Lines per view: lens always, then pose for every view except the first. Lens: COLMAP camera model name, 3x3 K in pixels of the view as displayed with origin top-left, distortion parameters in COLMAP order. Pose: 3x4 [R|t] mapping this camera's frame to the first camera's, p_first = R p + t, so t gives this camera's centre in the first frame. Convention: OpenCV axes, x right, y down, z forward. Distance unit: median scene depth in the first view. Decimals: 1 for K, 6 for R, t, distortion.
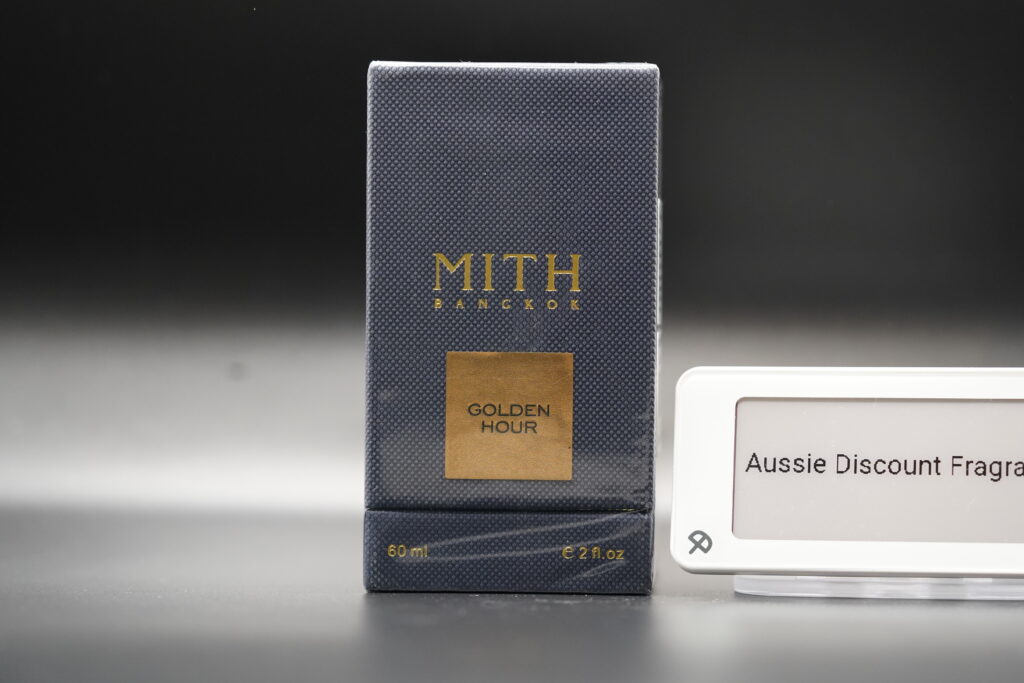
lens RADIAL K [[2643.4, 0, 511.0], [0, 2643.4, 379.1], [0, 0, 1]] dist [0.922855, 0.097485]
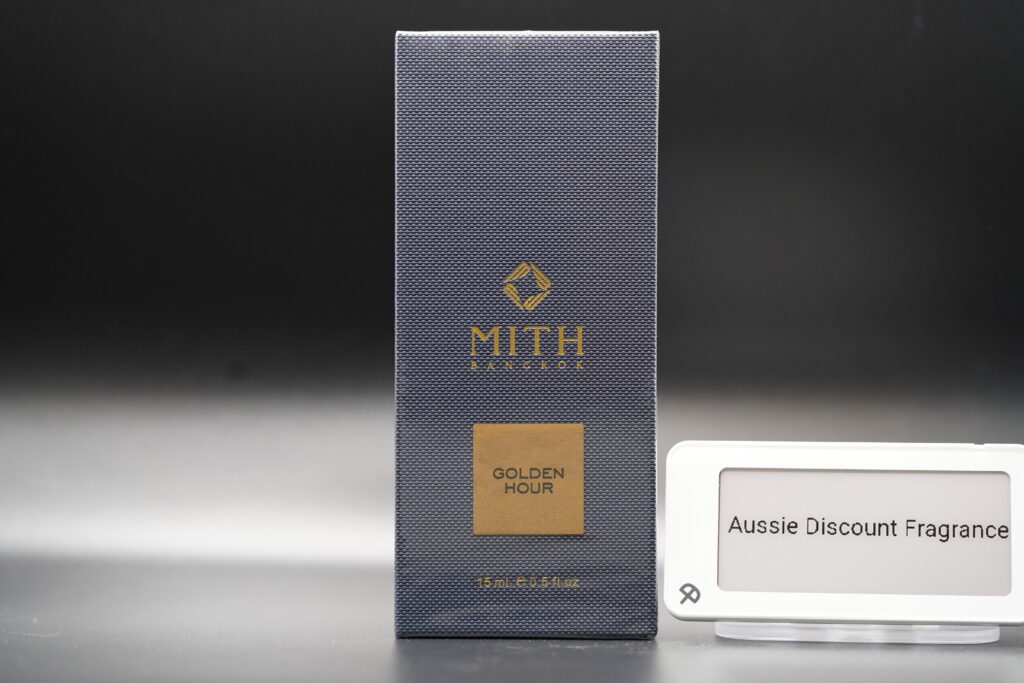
lens RADIAL K [[2724.3, 0, 512.0], [0, 2724.3, 341.5], [0, 0, 1]] dist [0.944856, 0.152825]
pose [[0.999934, -0.001620, -0.011342, 0.007243], [0.001274, 0.999535, -0.030454, -0.011743], [0.011386, 0.030438, 0.999472, -0.198071]]
